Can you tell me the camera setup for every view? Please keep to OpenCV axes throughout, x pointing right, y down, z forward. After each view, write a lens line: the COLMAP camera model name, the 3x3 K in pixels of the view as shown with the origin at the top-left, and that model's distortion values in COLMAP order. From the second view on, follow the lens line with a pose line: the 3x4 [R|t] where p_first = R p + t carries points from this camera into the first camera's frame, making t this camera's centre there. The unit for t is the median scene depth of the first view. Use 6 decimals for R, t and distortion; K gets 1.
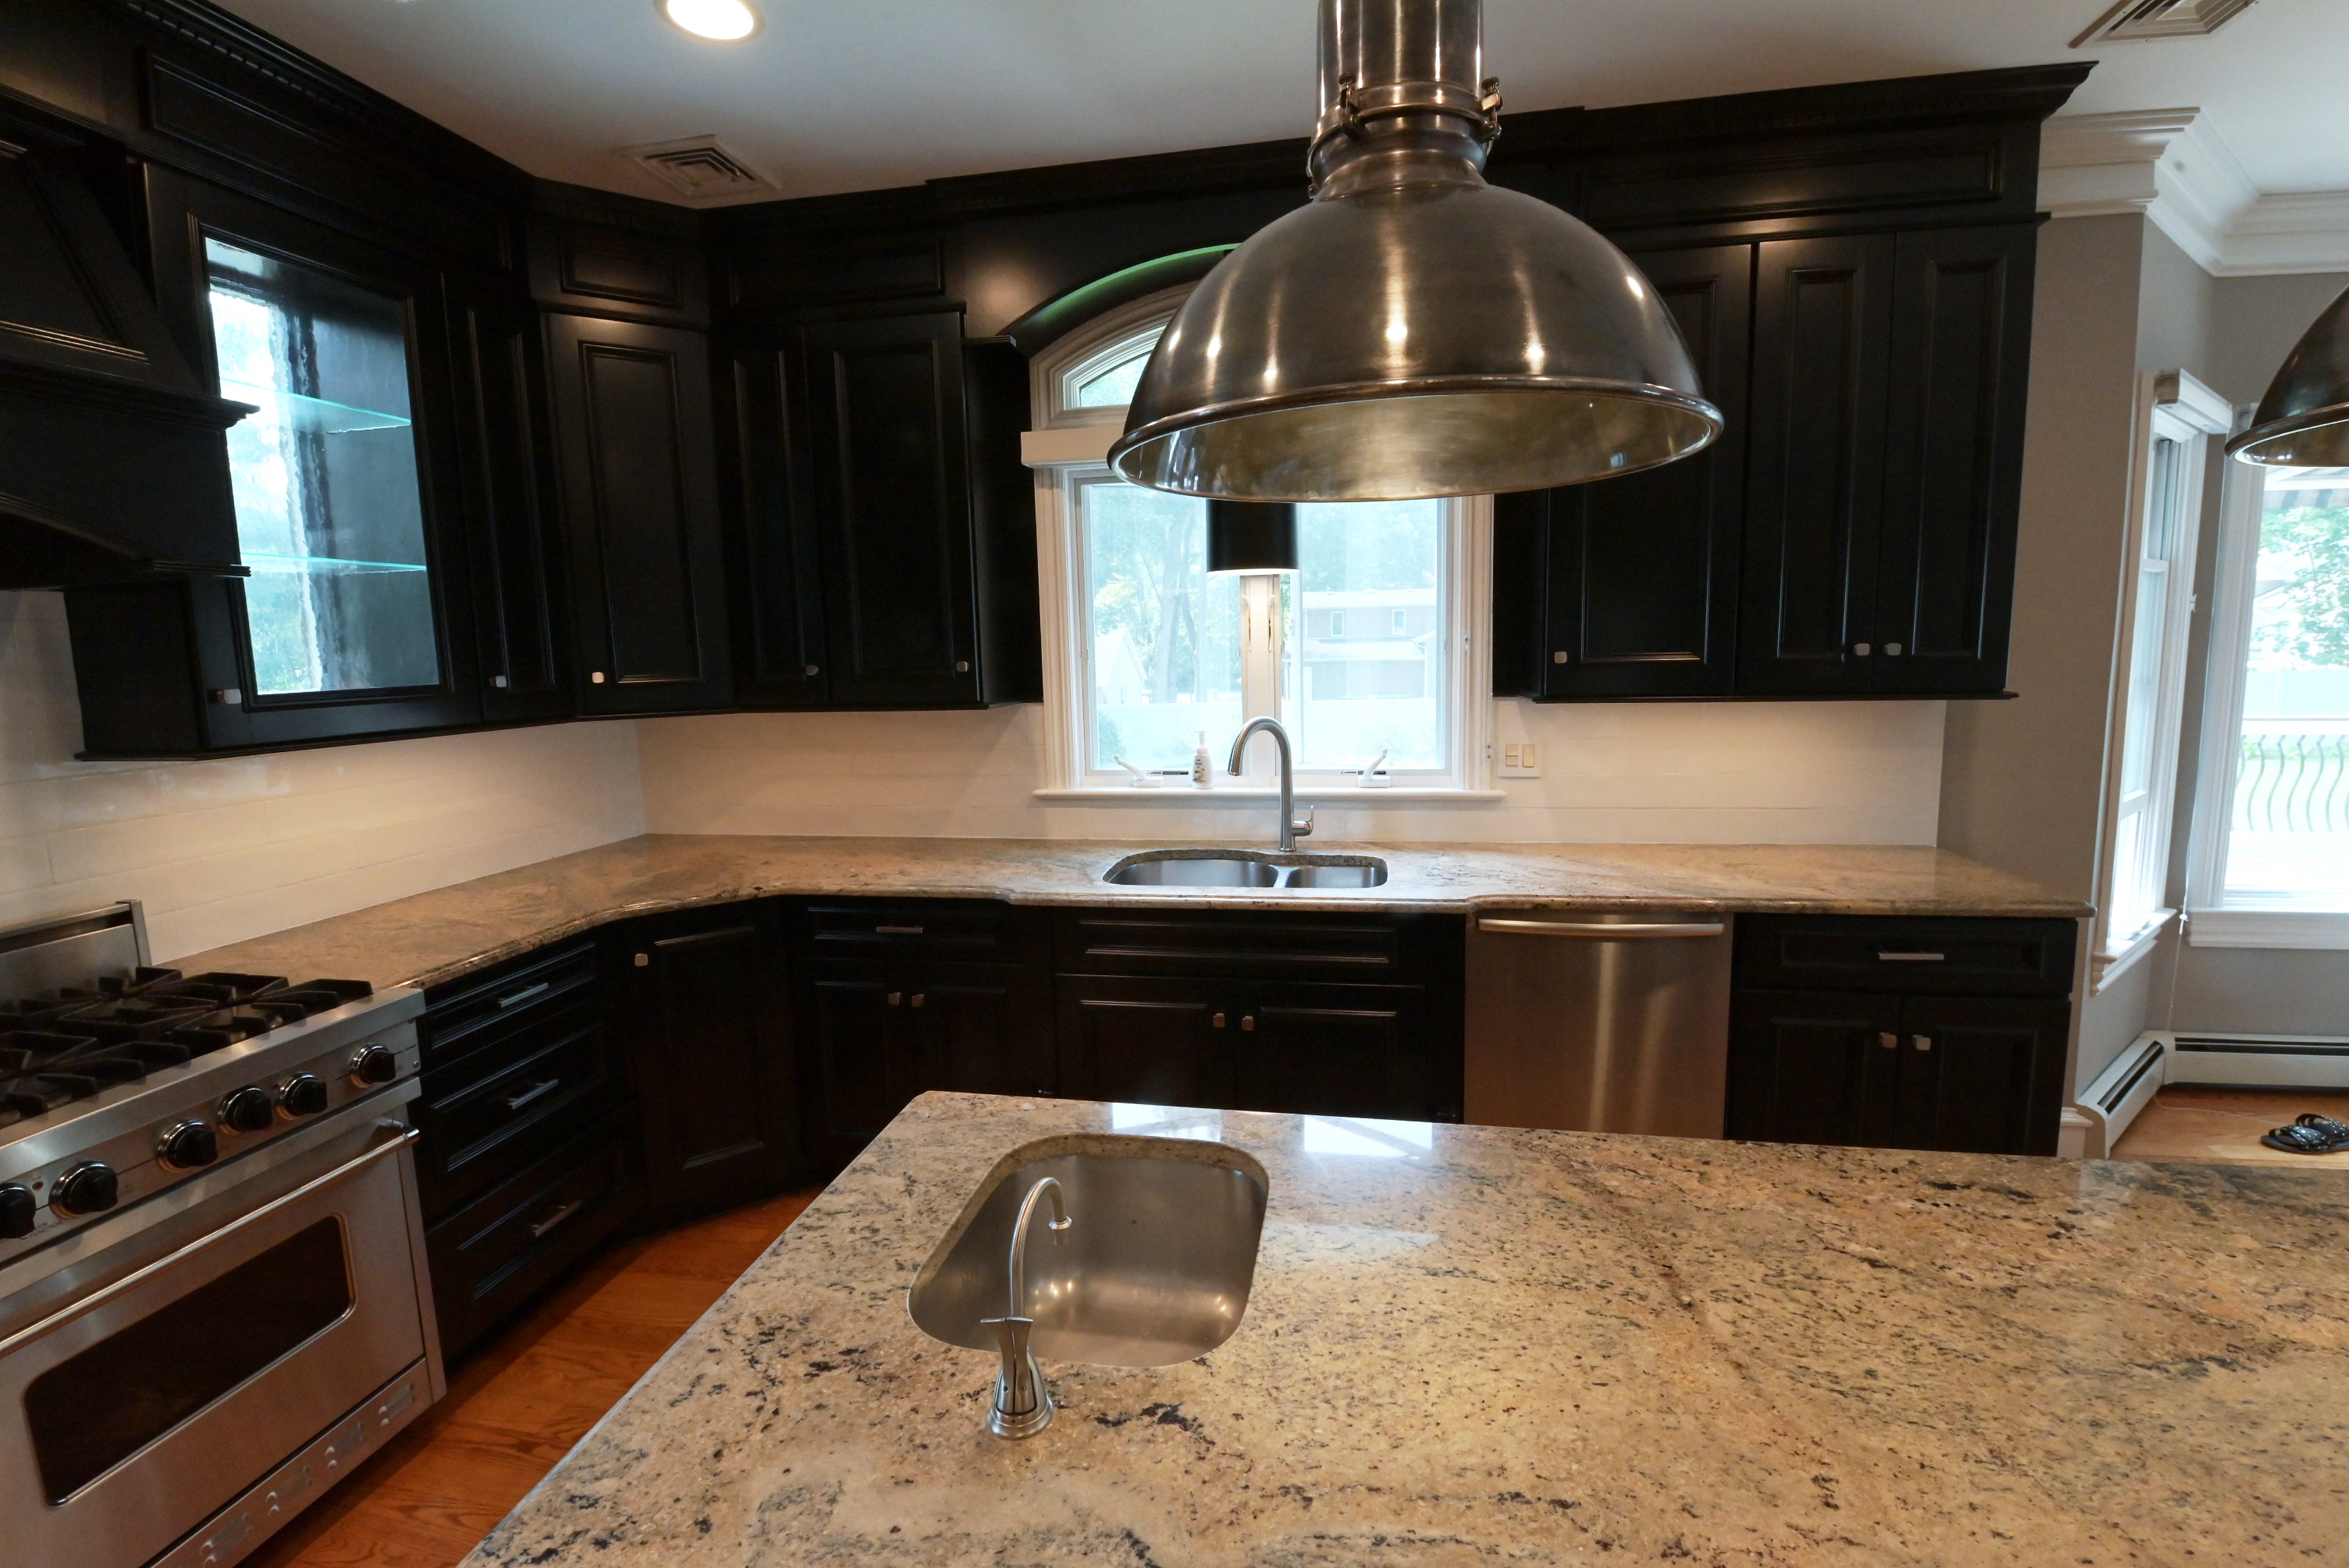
lens RADIAL K [[1002.0, 0, 1185.4], [0, 1002.0, 771.7], [0, 0, 1]] dist [-0.010202, -0.007522]
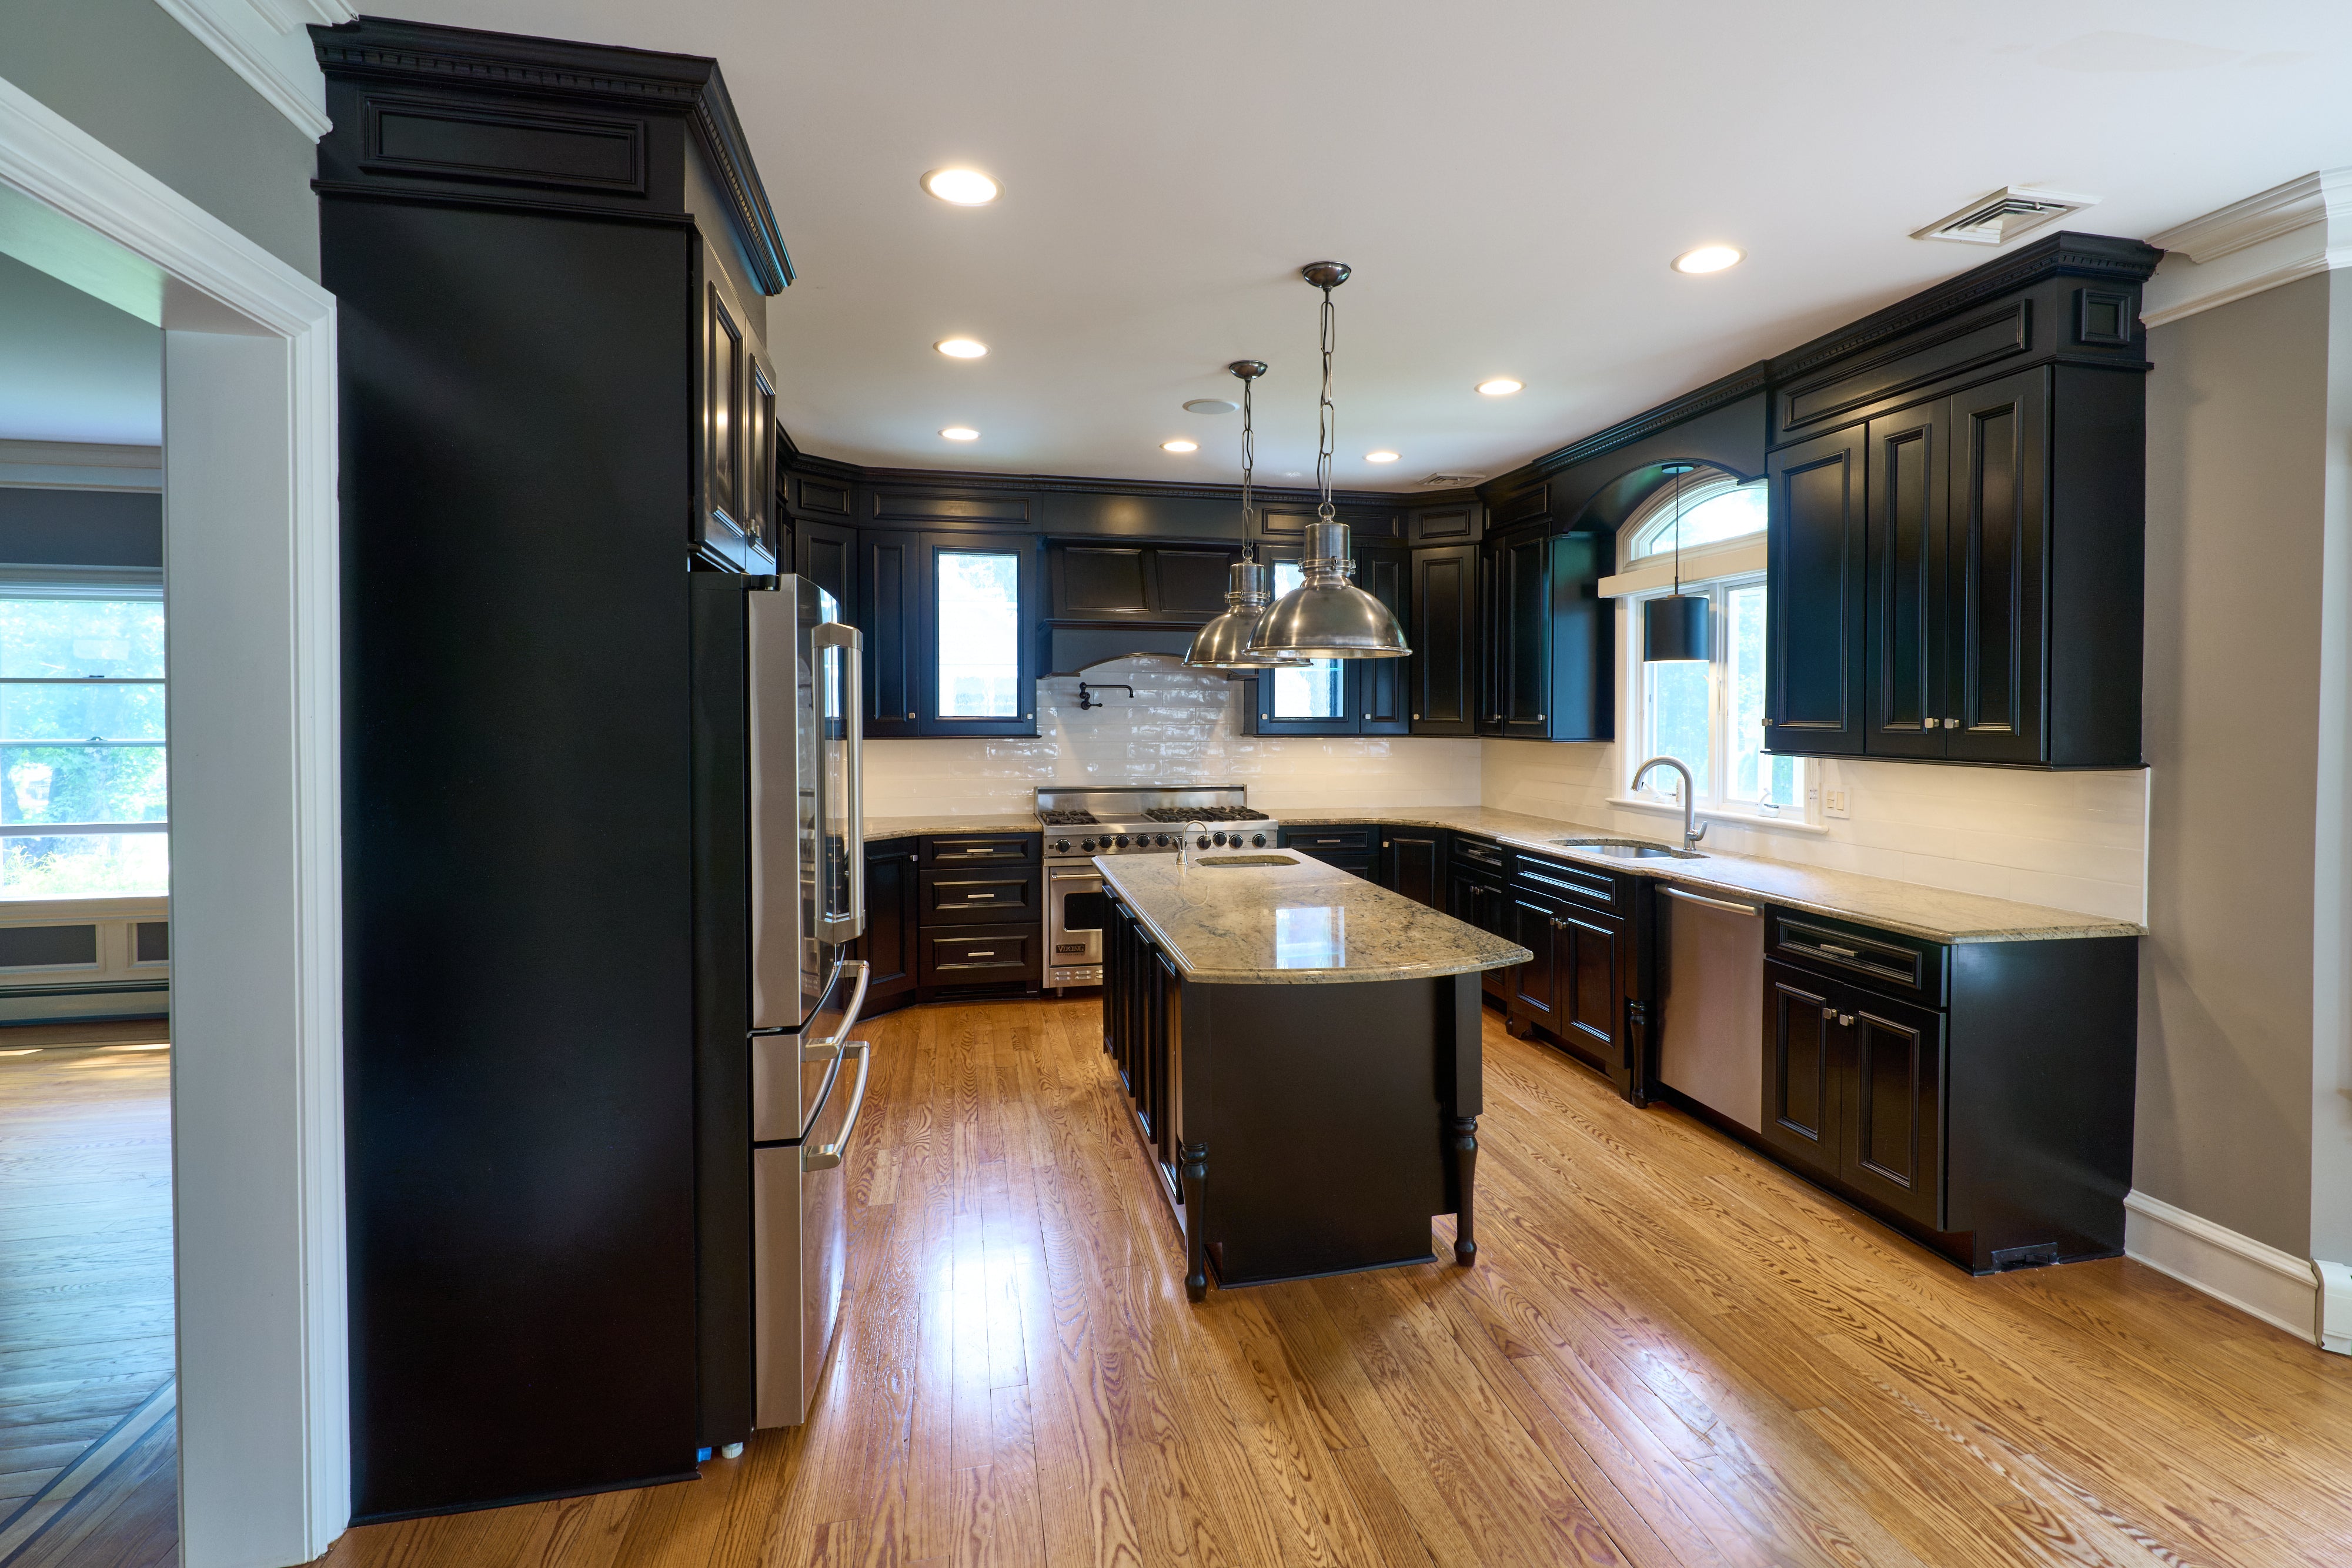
lens RADIAL K [[1124.6, 0, 1224.9], [0, 1124.6, 736.2], [0, 0, 1]] dist [0.000470, 0.000895]
pose [[0.398513, 0.045704, -0.916023, 2.081994], [-0.126727, 0.991922, -0.005641, 0.015811], [0.908366, 0.118333, 0.401085, -0.454716]]
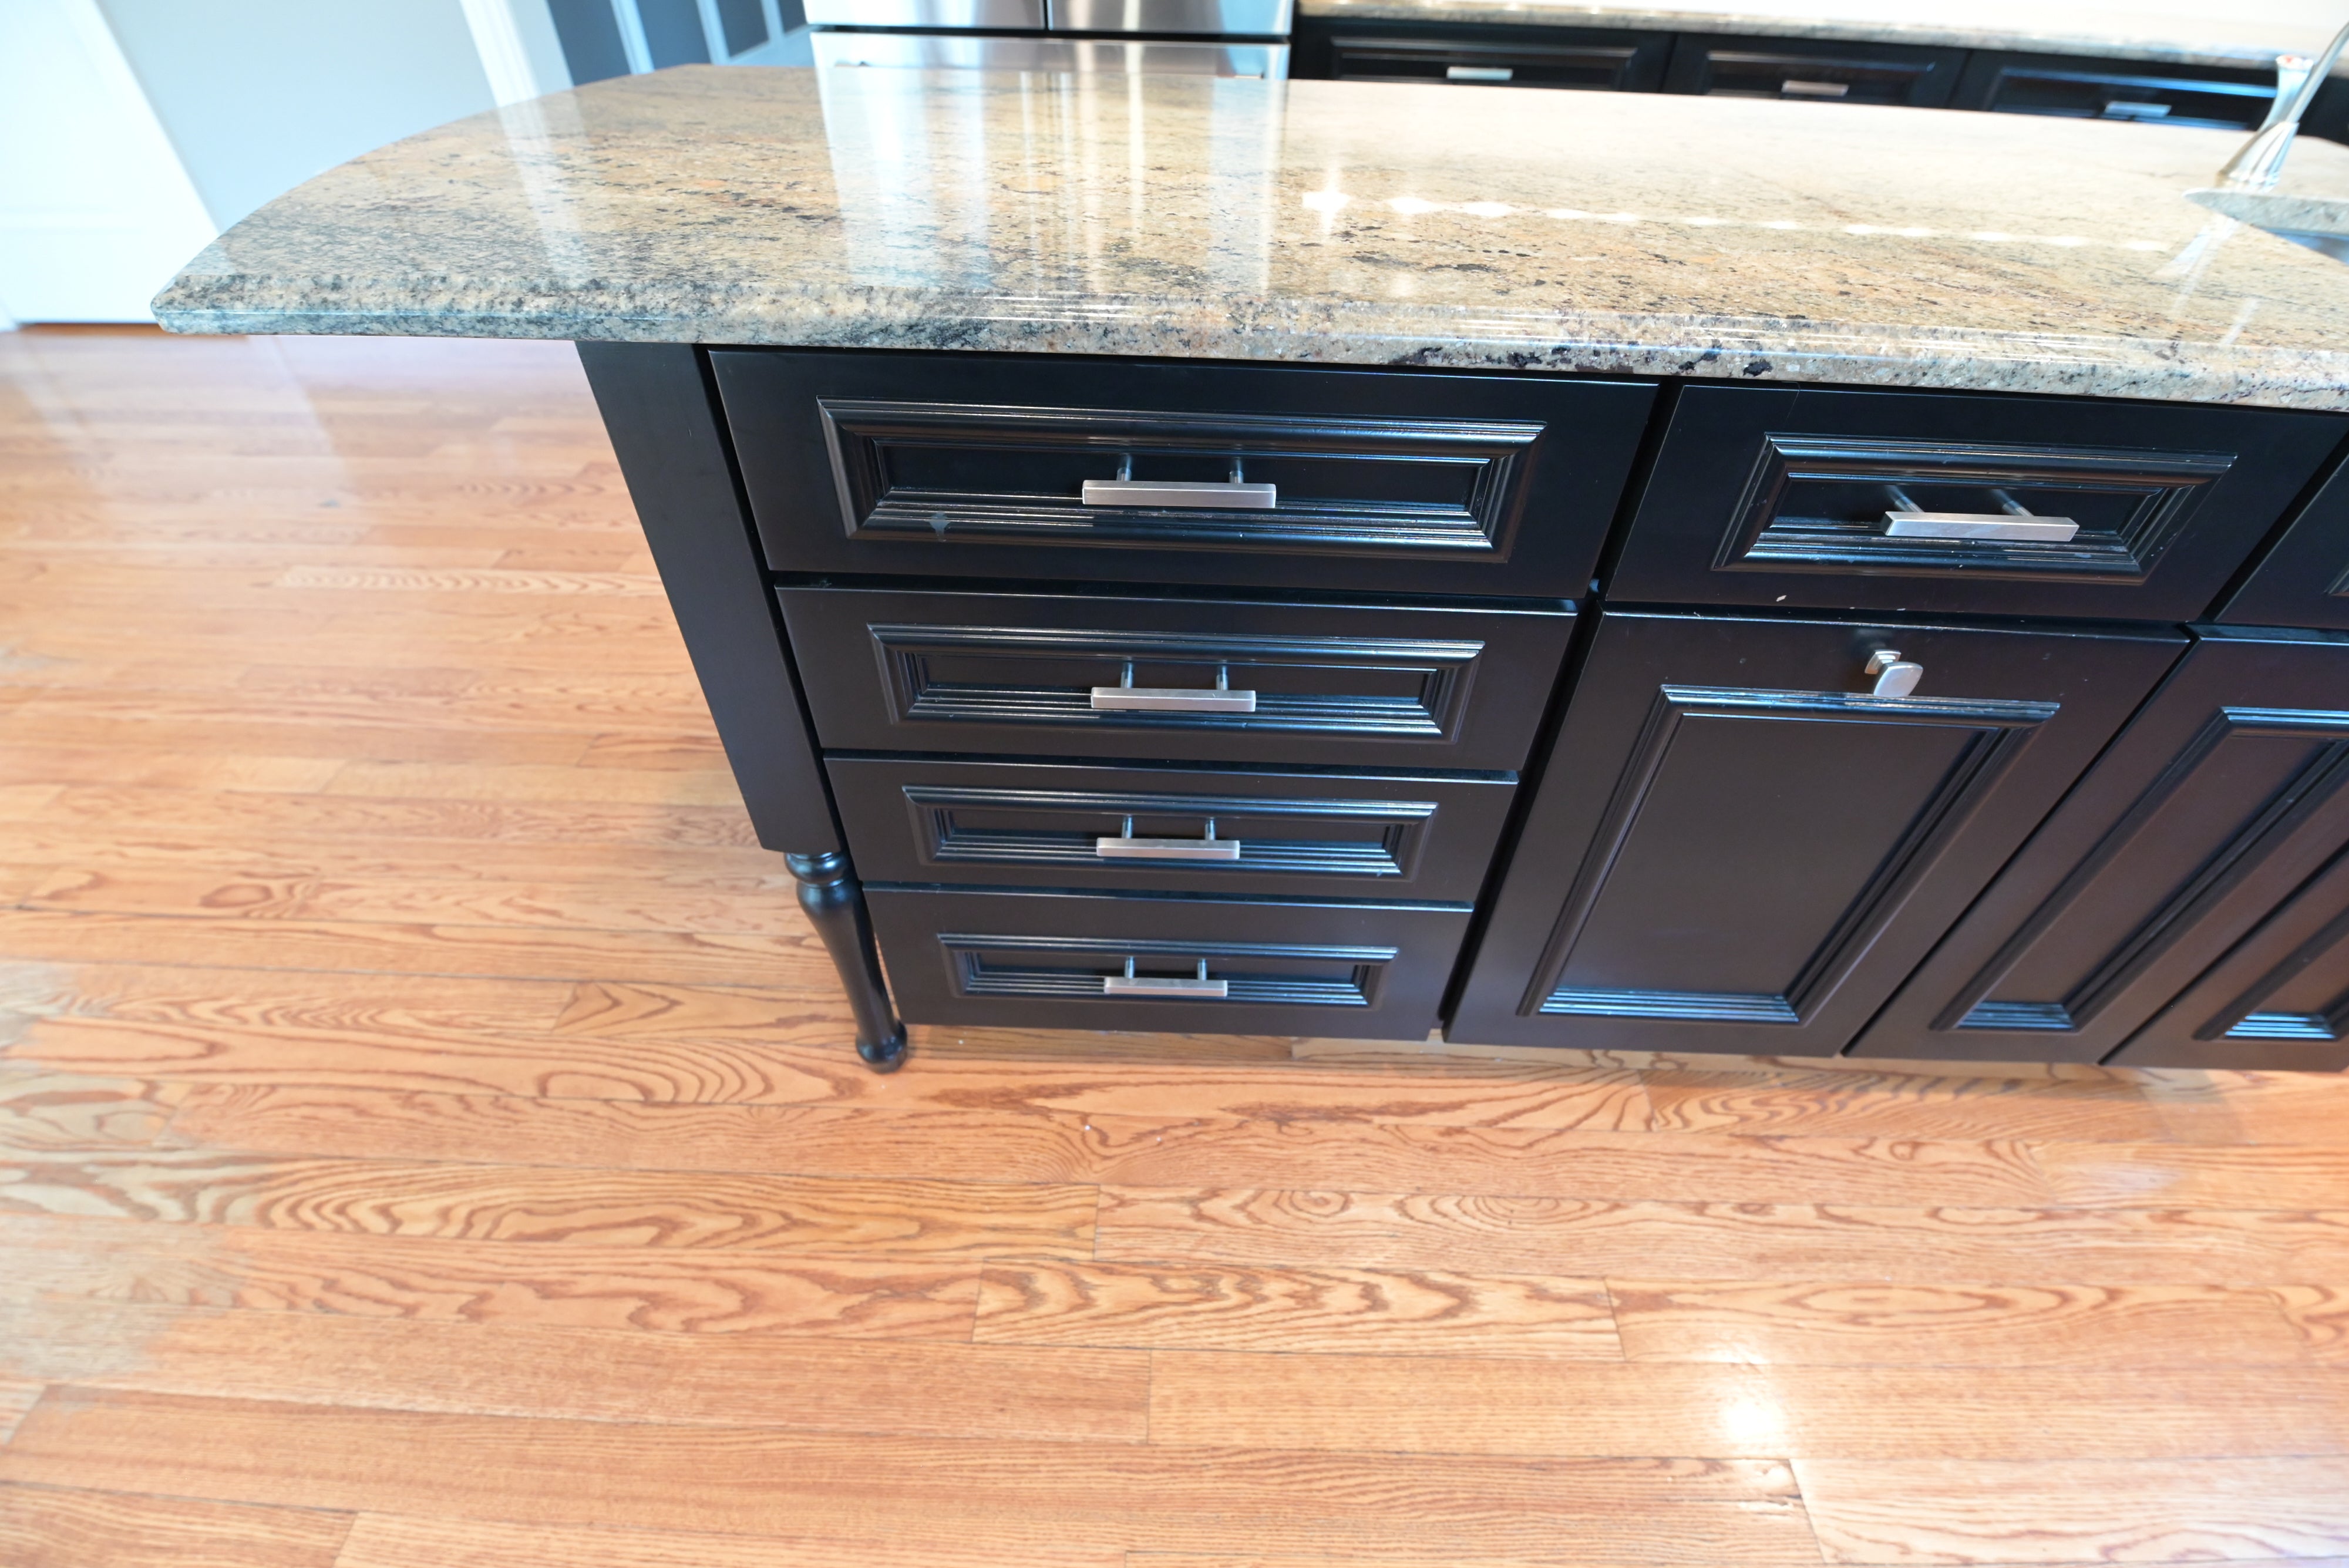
lens RADIAL K [[992.5, 0, 1174.6], [0, 992.5, 773.3], [0, 0, 1]] dist [-0.007096, -0.009268]
pose [[-0.988433, 0.105919, -0.108546, 0.605942], [-0.017086, 0.633390, 0.773644, 0.085815], [0.150695, 0.766550, -0.624253, 0.919027]]
